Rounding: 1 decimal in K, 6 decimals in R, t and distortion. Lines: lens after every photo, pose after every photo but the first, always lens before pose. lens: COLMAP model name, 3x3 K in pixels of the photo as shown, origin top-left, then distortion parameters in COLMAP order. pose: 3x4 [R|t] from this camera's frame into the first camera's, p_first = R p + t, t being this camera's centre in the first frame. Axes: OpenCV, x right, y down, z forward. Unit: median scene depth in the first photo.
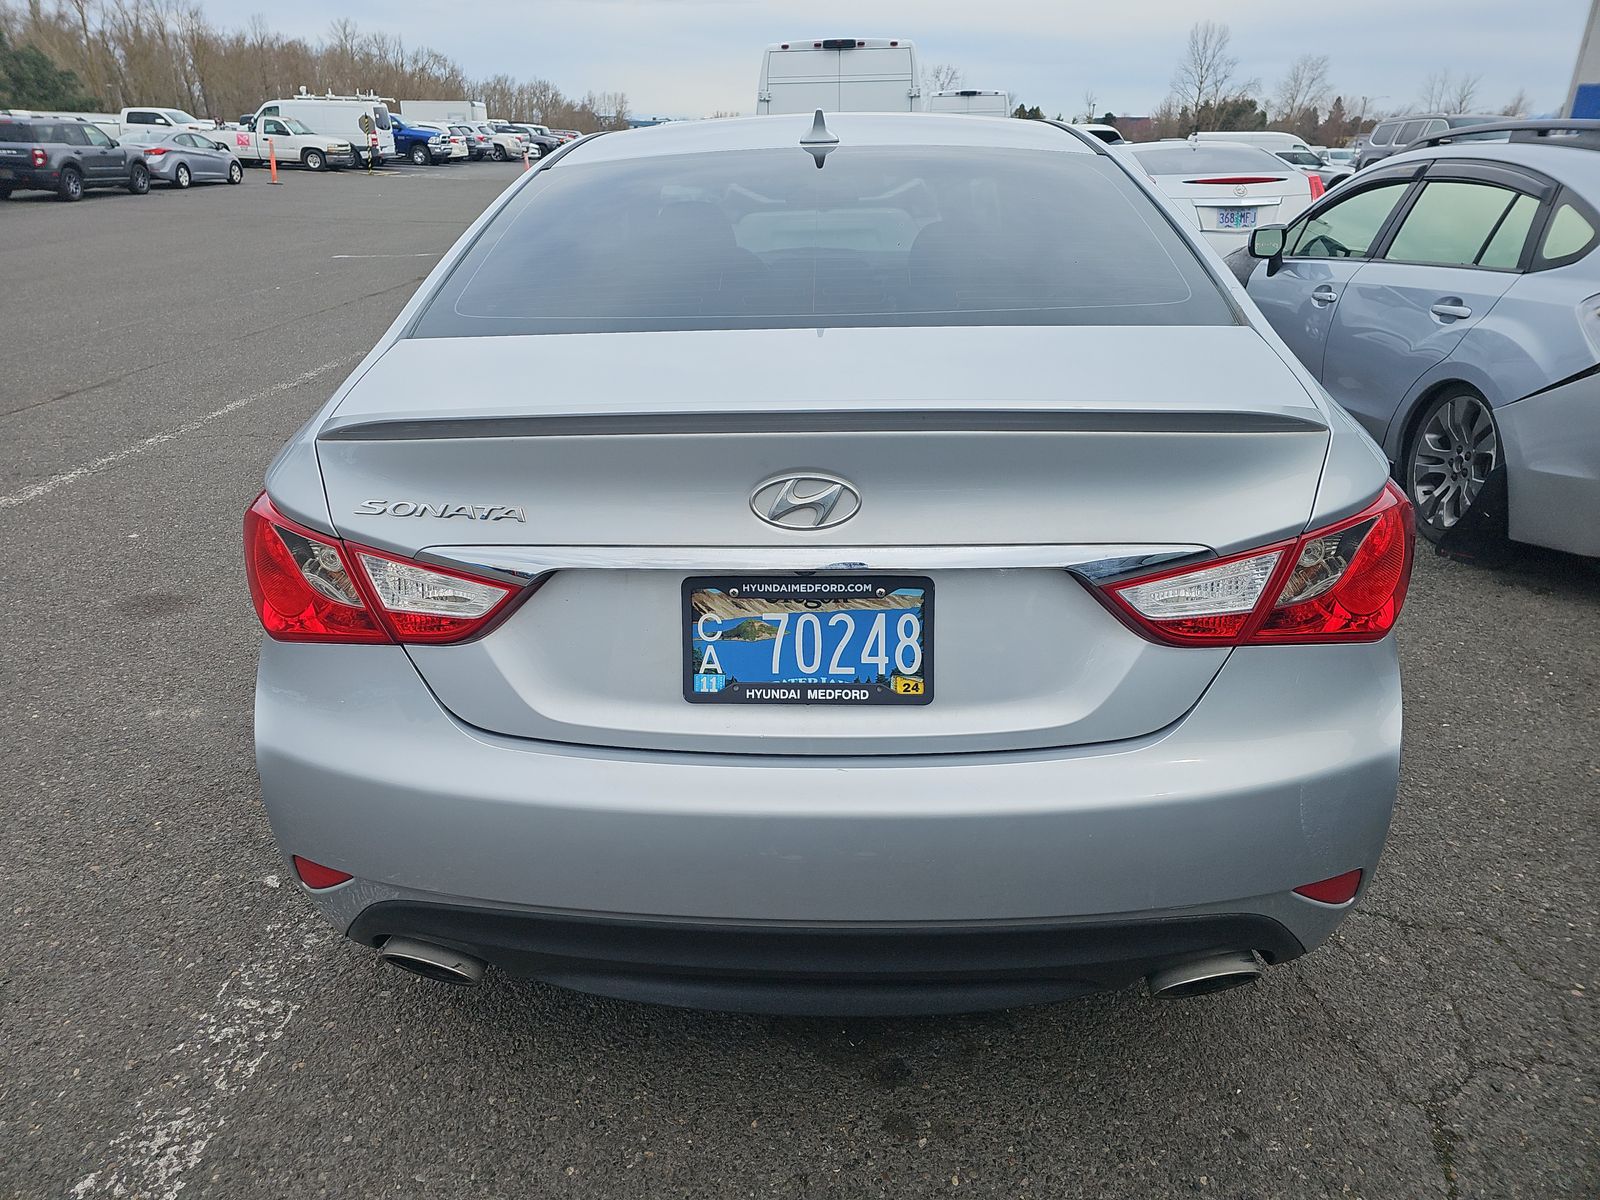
lens RADIAL K [[1143.8, 0, 792.7], [0, 1143.8, 595.8], [0, 0, 1]] dist [0.065556, -0.064864]
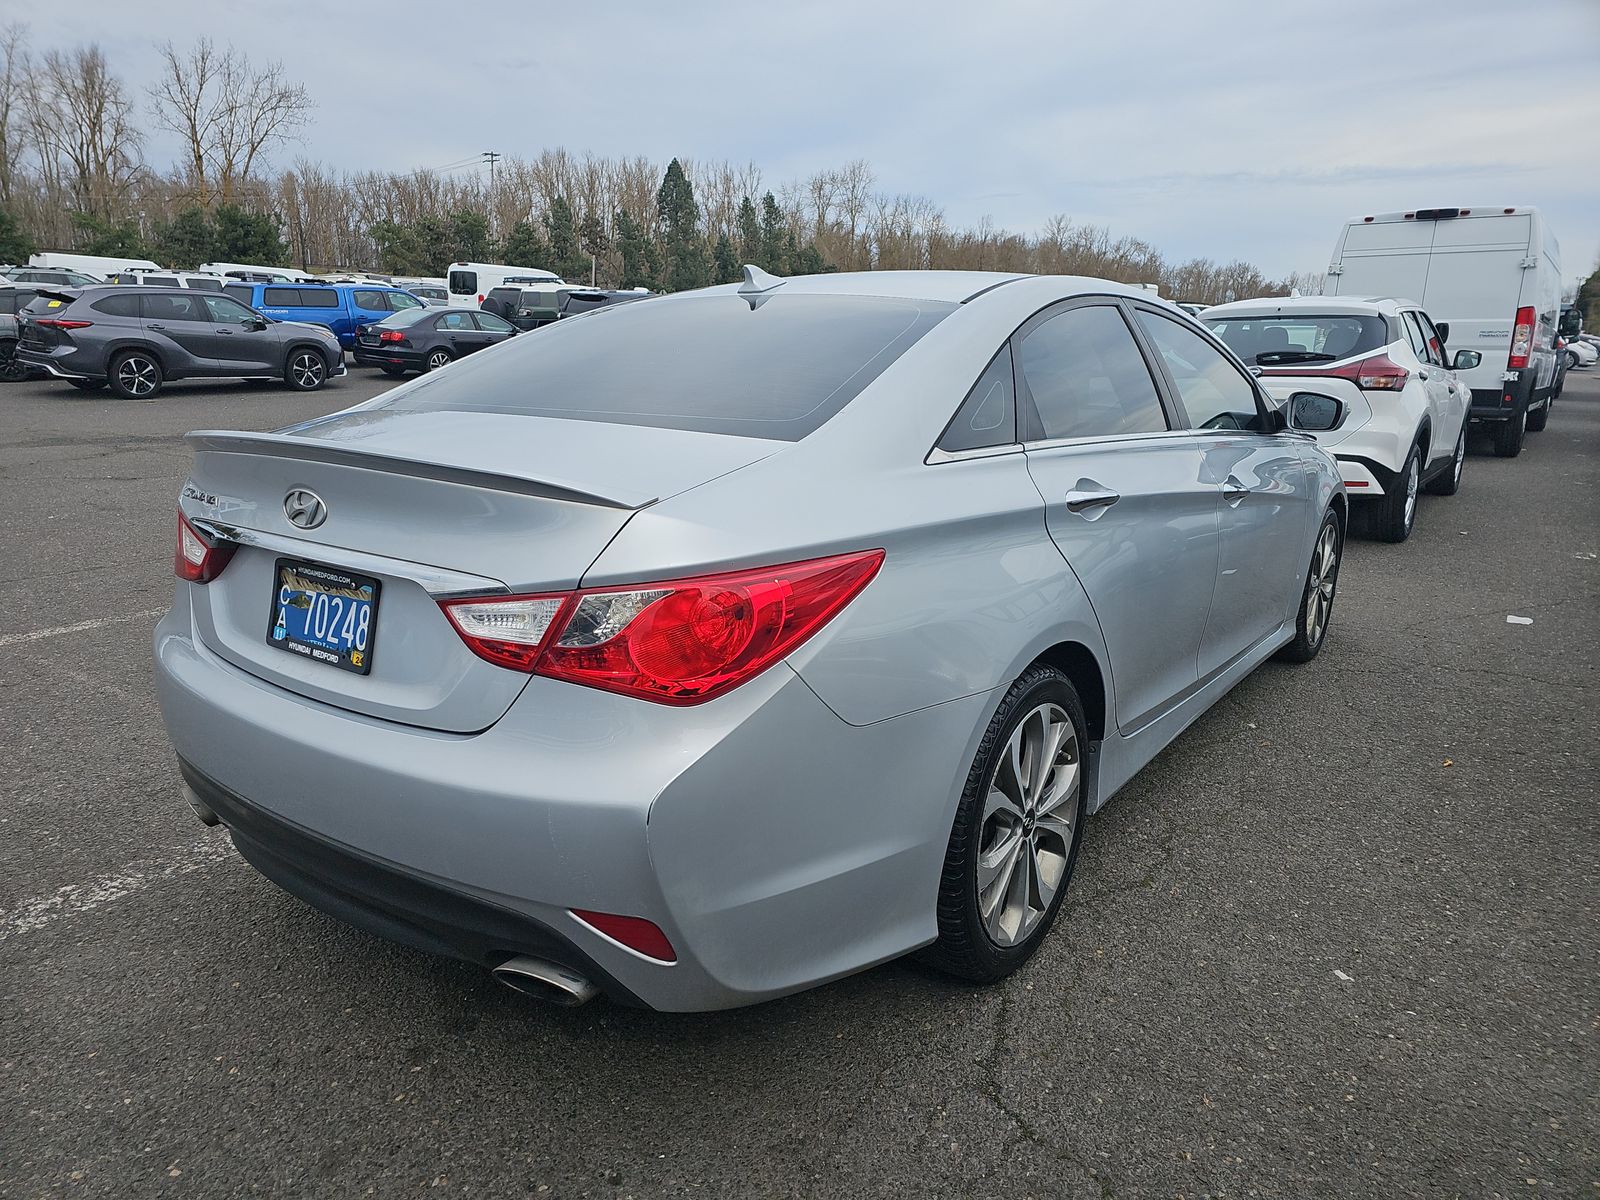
lens RADIAL K [[1143.8, 0, 792.7], [0, 1143.8, 595.8], [0, 0, 1]] dist [0.065556, -0.064864]
pose [[0.810318, 0.146337, -0.567424, 1.260861], [-0.225542, 0.971605, -0.071514, -0.010926], [0.540847, 0.185927, 0.820315, 0.157533]]
